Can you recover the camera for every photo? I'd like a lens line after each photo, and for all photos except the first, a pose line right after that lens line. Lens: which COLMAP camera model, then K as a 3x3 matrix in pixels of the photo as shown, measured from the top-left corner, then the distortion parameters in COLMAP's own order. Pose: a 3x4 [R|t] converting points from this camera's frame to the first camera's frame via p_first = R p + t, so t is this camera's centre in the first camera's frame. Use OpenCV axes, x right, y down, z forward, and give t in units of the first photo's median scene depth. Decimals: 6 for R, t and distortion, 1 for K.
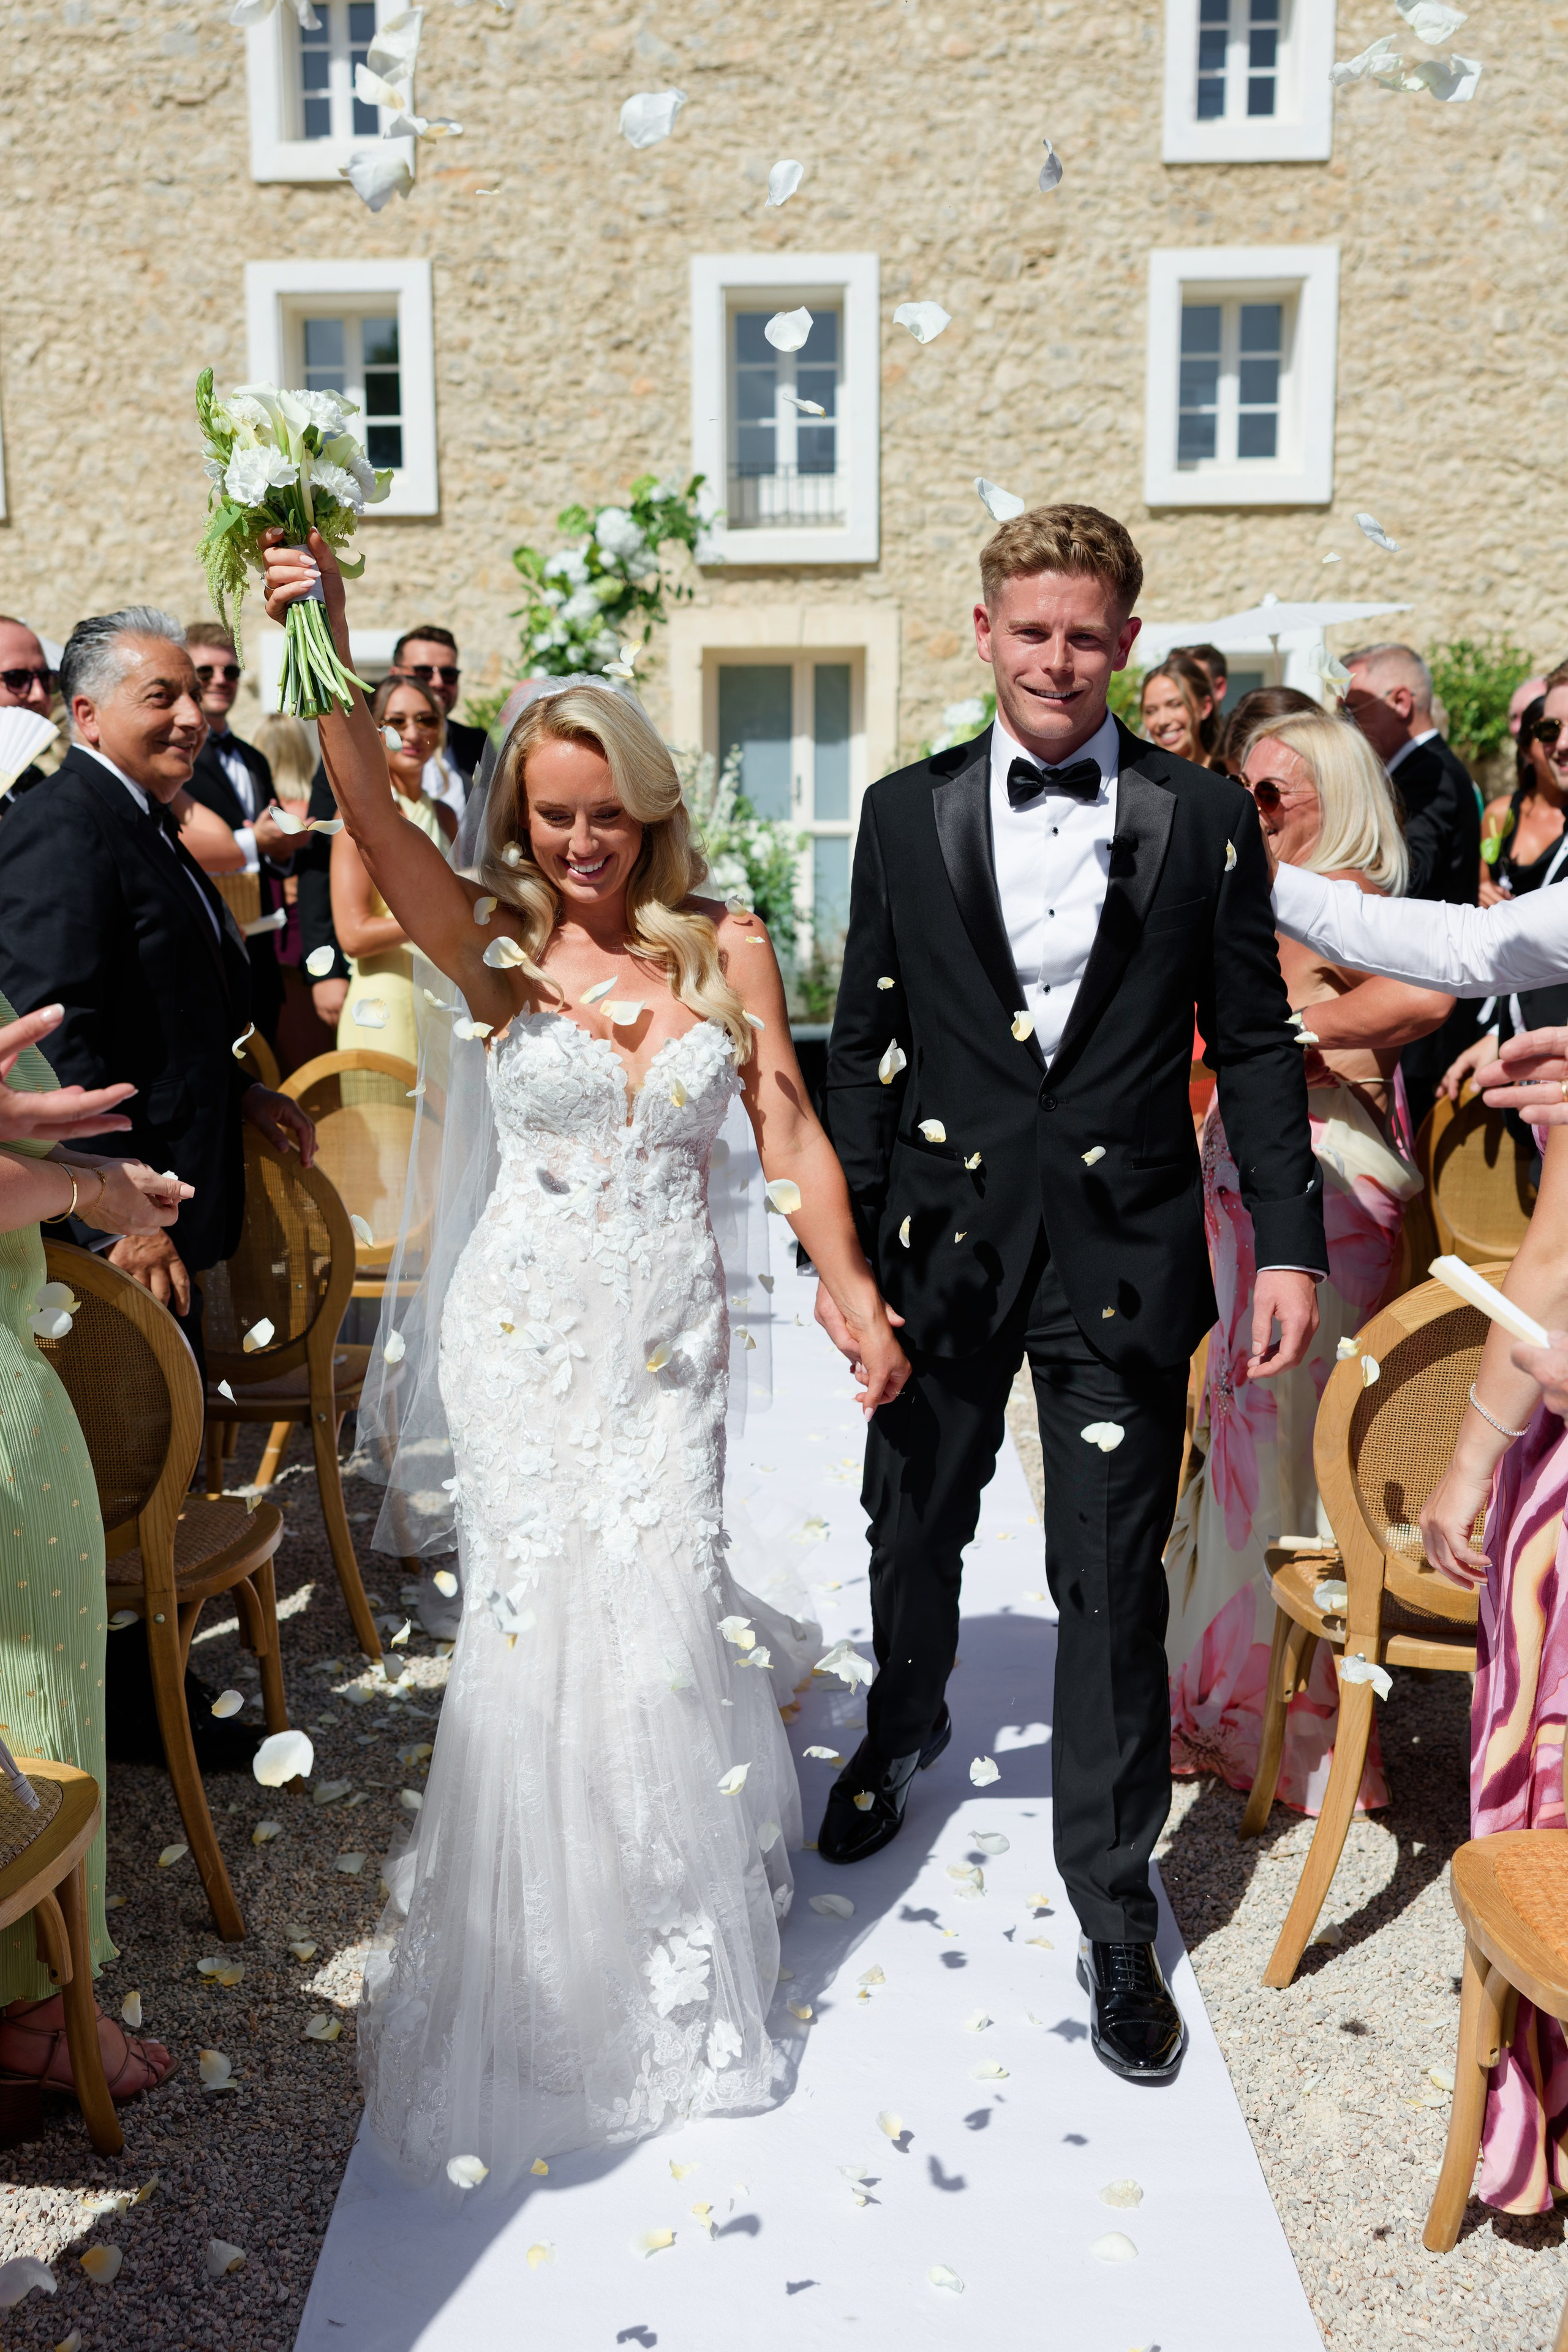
lens RADIAL K [[2447.5, 0, 713.0], [0, 2447.5, 1092.2], [0, 0, 1]] dist [0.051994, 0.000000]
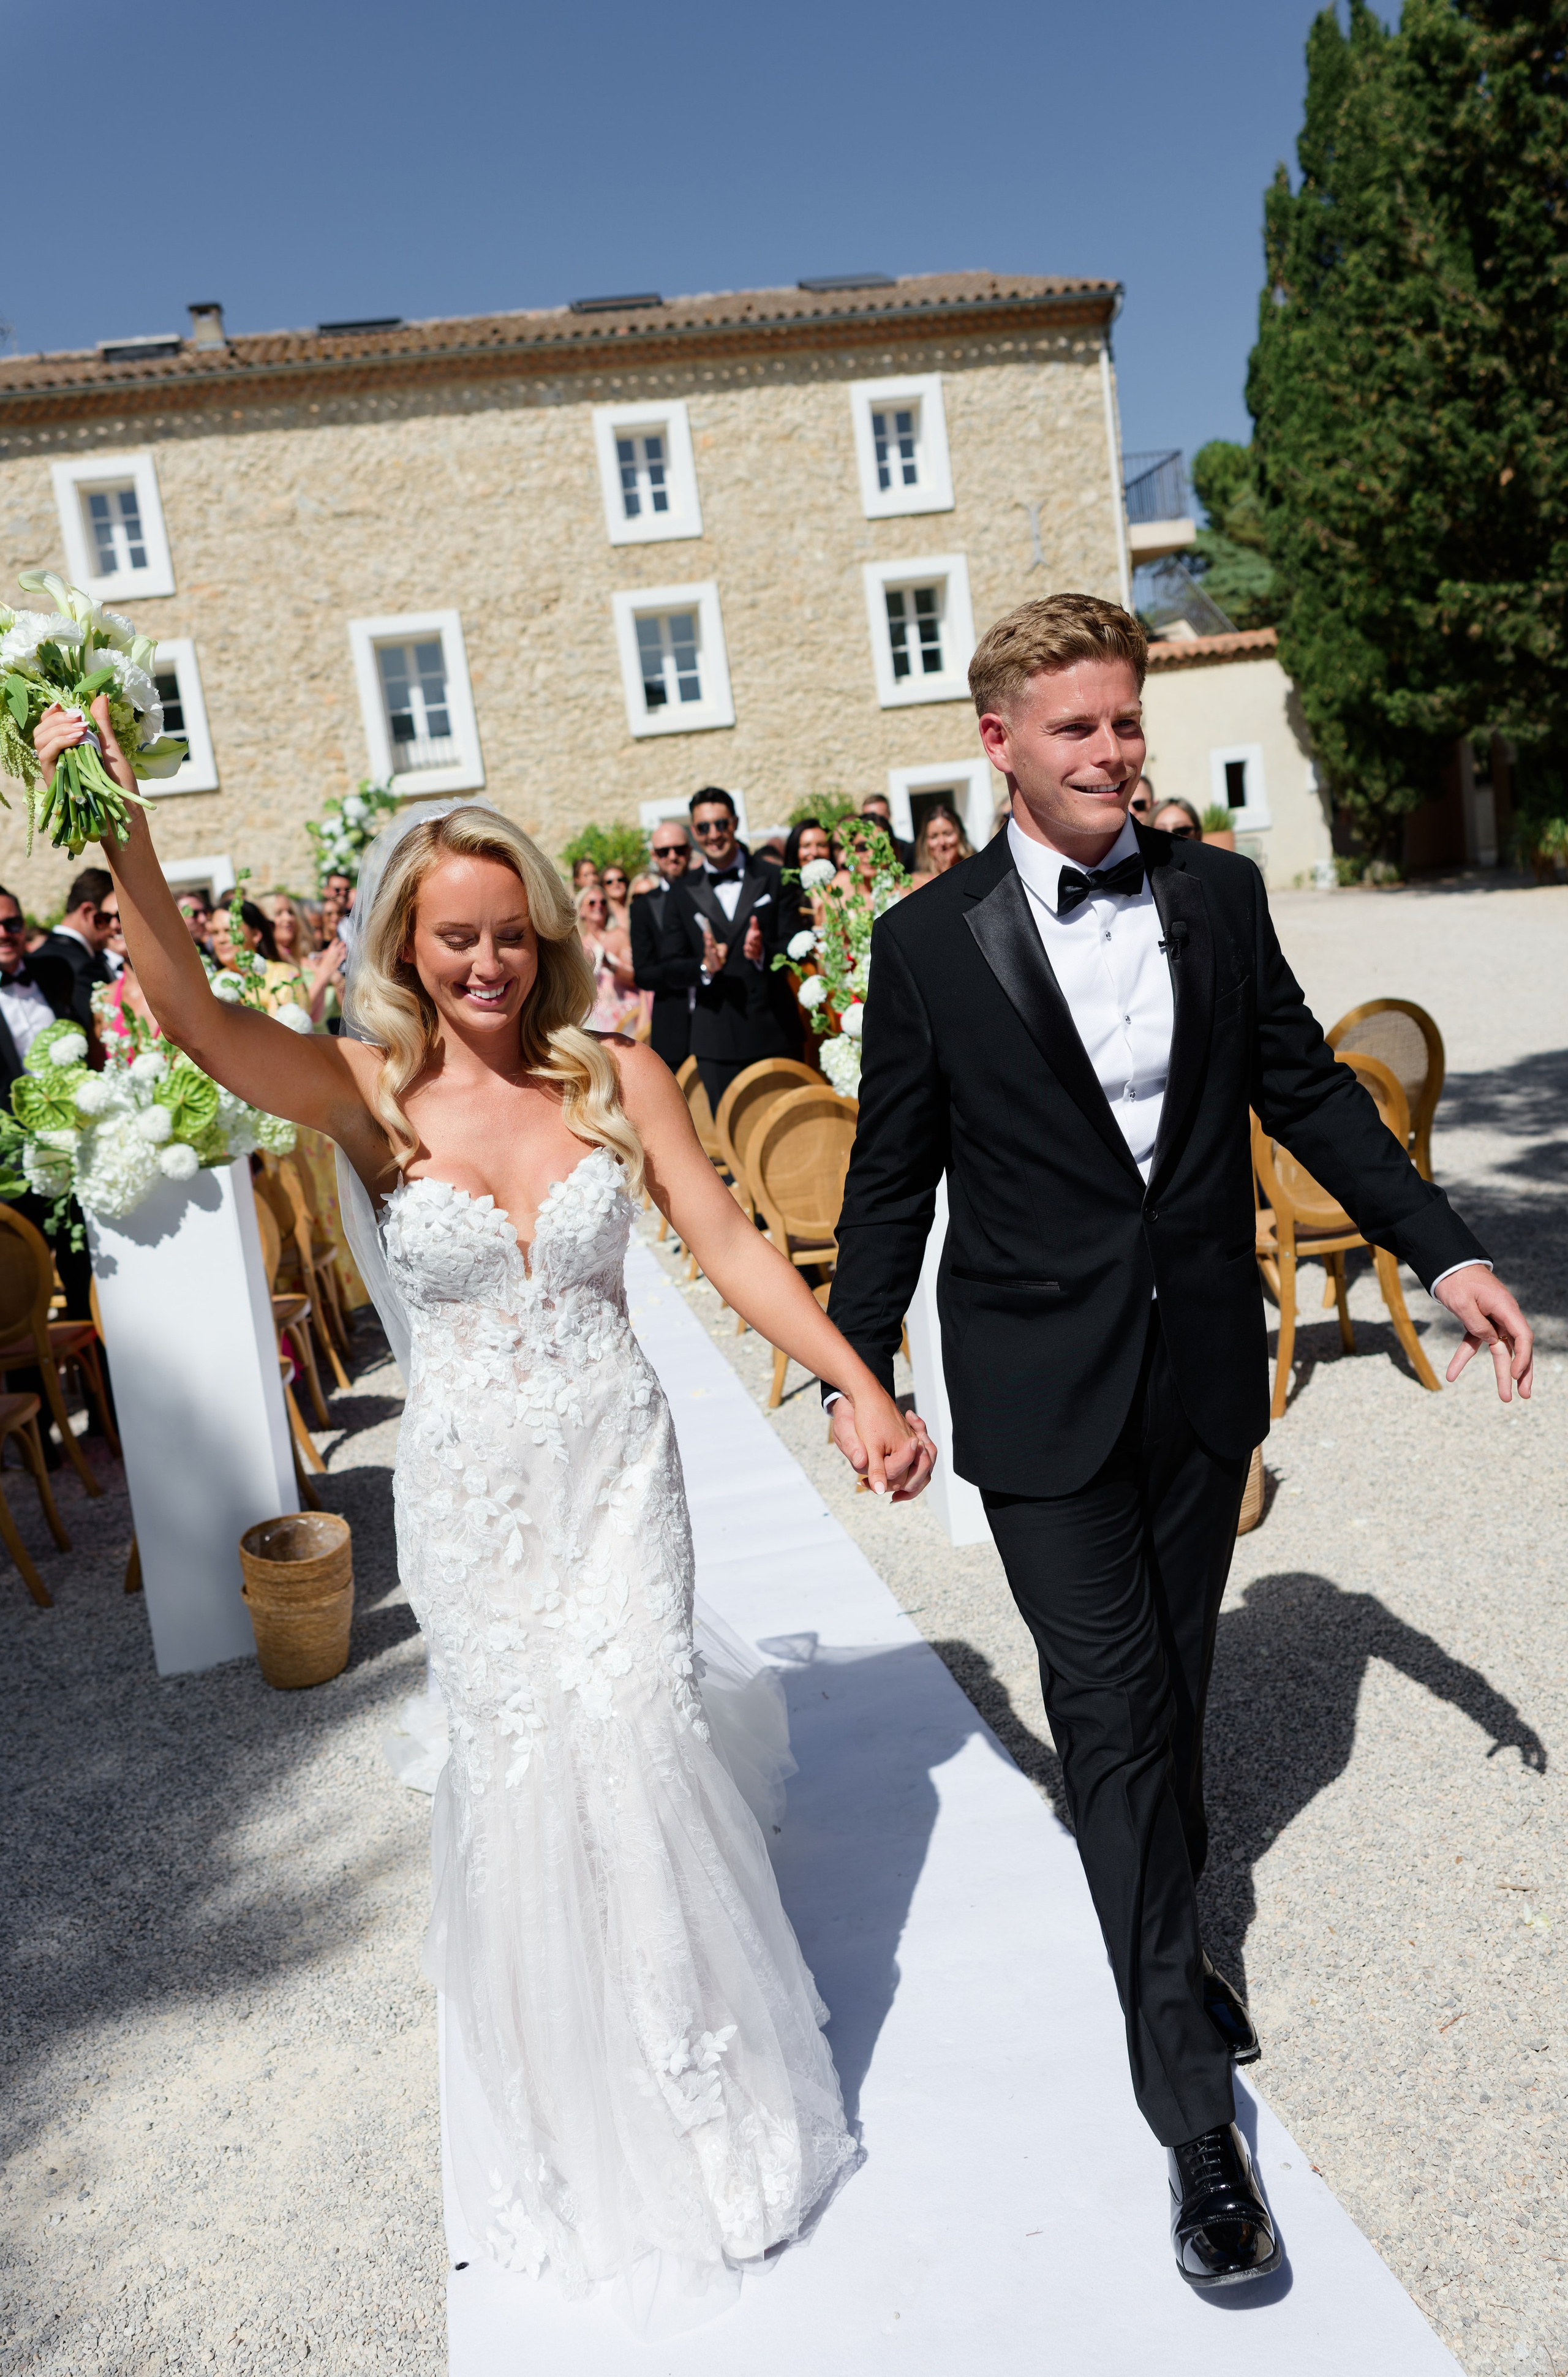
lens RADIAL K [[2049.8, 0, 774.4], [0, 2049.8, 1189.0], [0, 0, 1]] dist [0.008360, 0.014078]
pose [[0.973705, -0.150755, 0.170795, -0.023621], [0.148374, 0.988571, 0.026700, 0.056301], [-0.172869, -0.000657, 0.984945, -0.457329]]
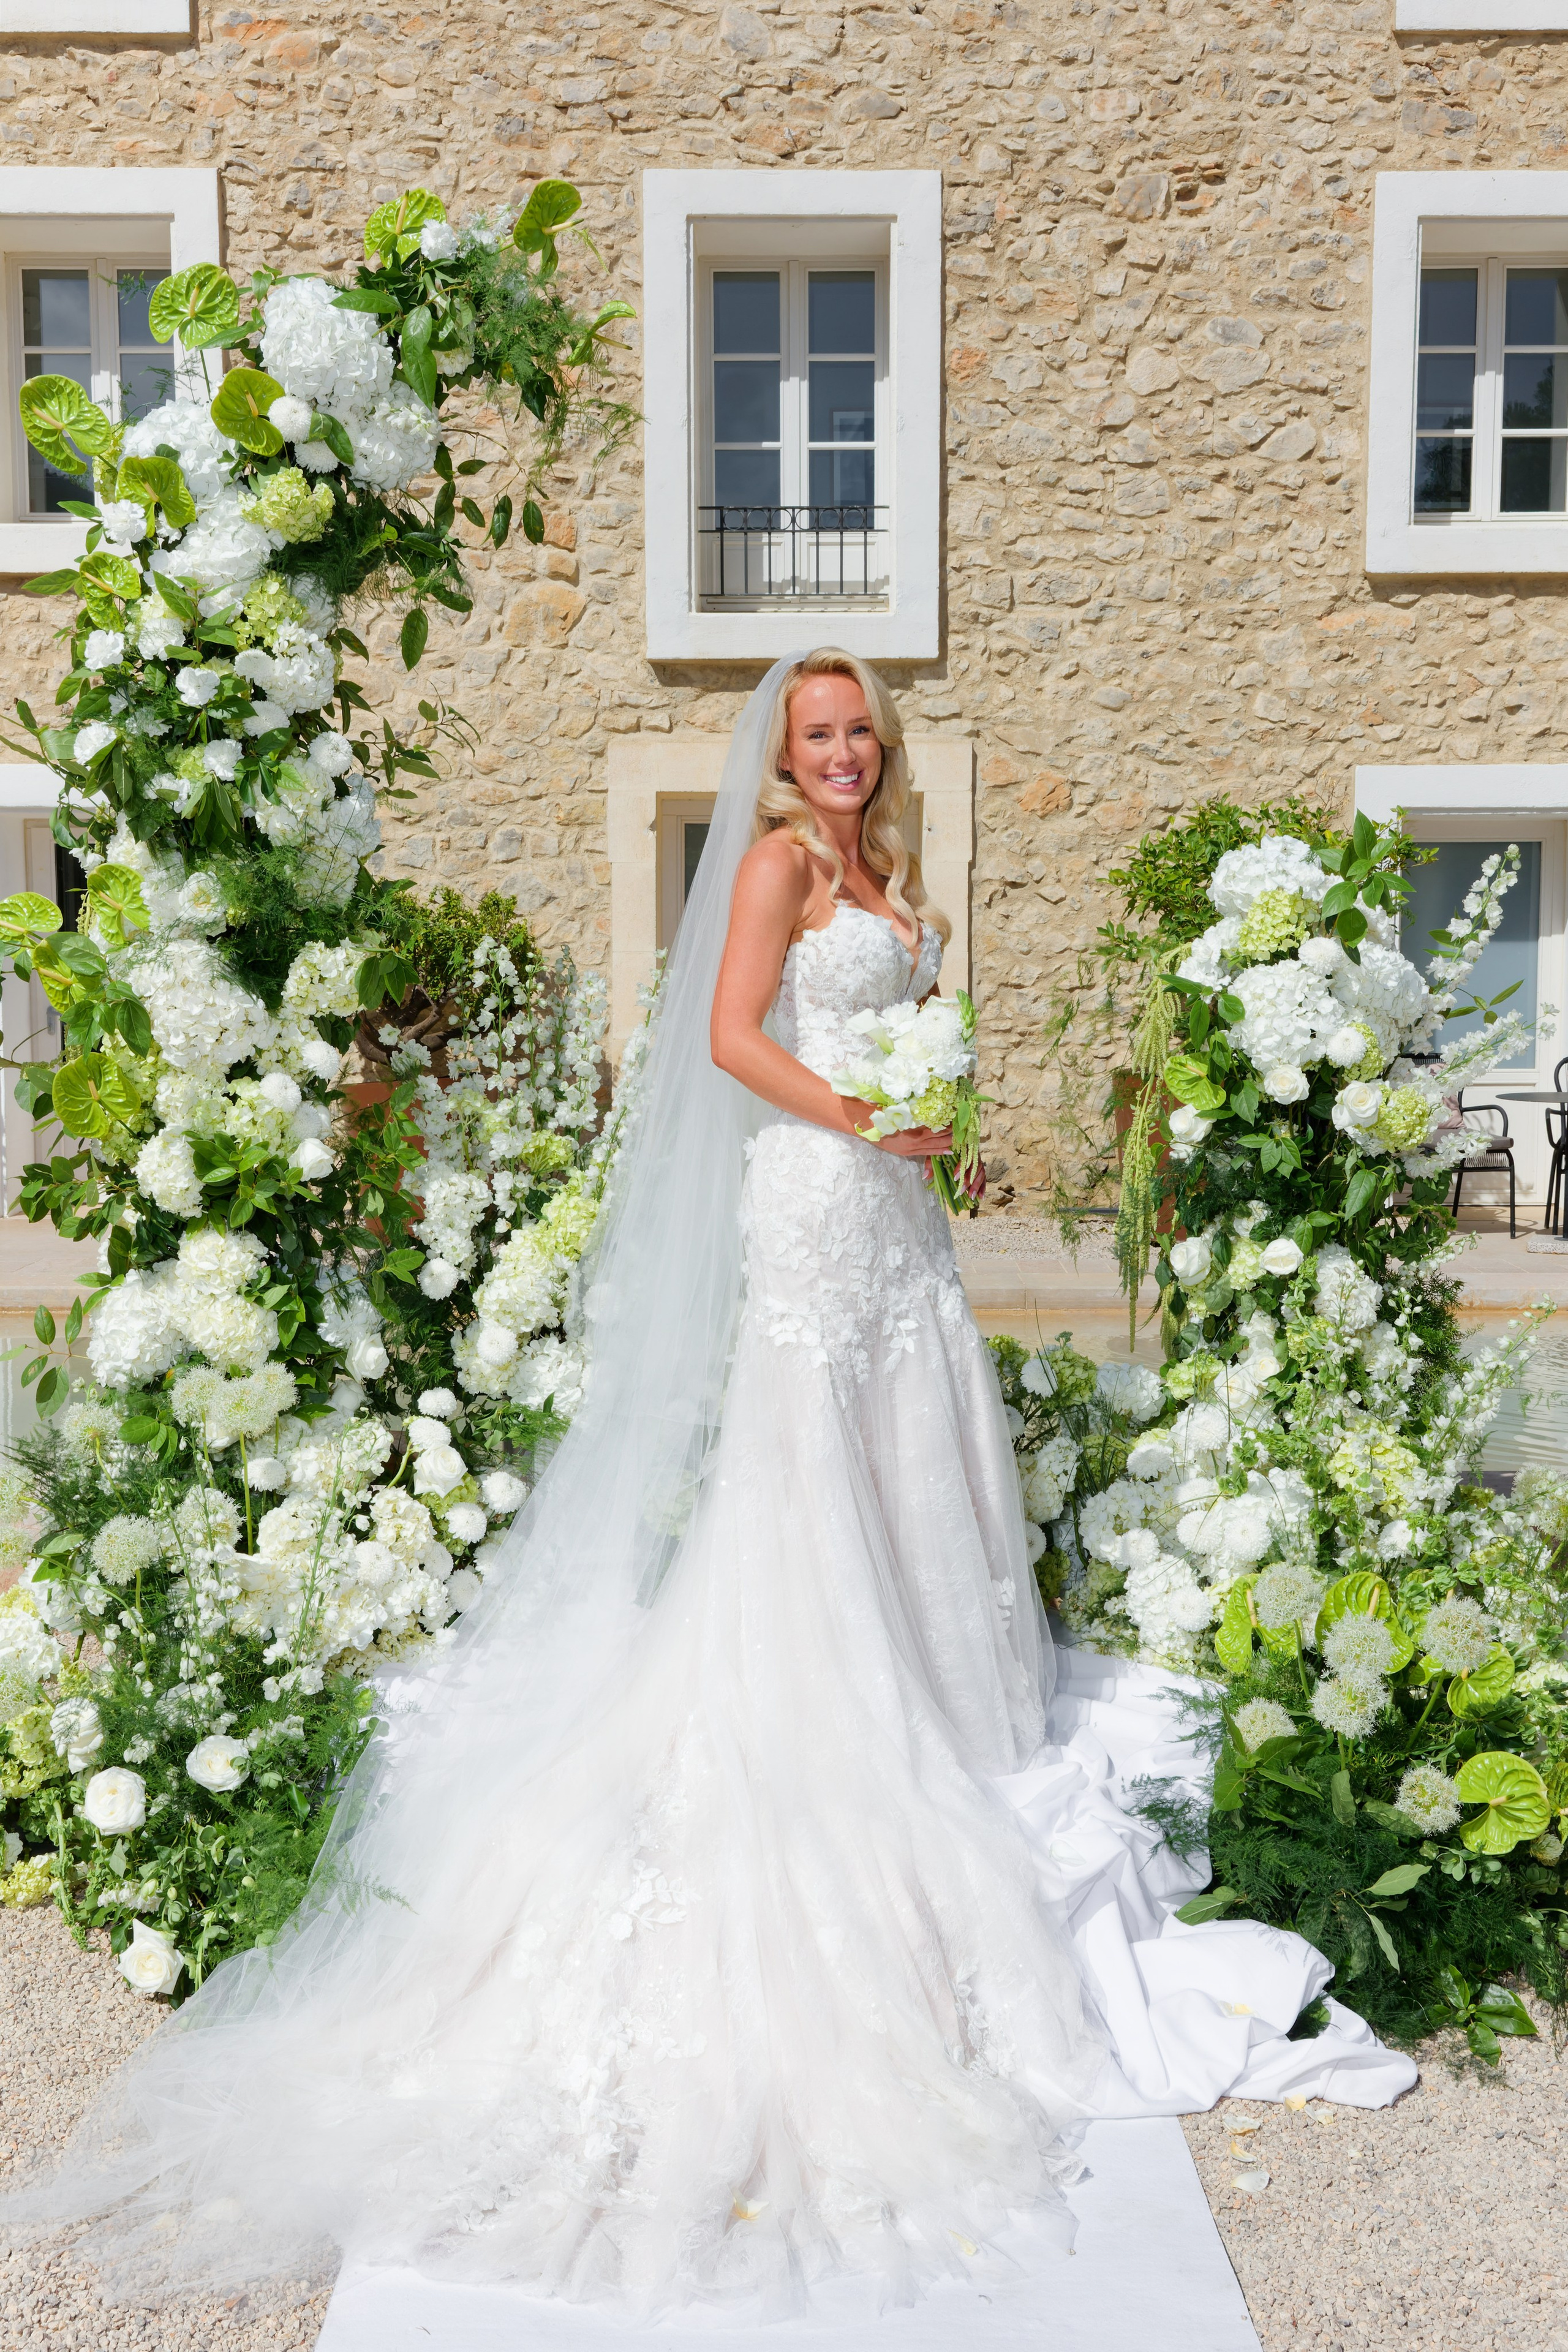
lens RADIAL K [[2389.7, 0, 843.5], [0, 2389.7, 1141.2], [0, 0, 1]] dist [0.046072, 0.000000]
pose [[0.998599, 0.003549, 0.052795, 0.010831], [-0.000350, 0.998169, -0.060479, -0.057739], [-0.052913, 0.060376, 0.996772, 0.406747]]
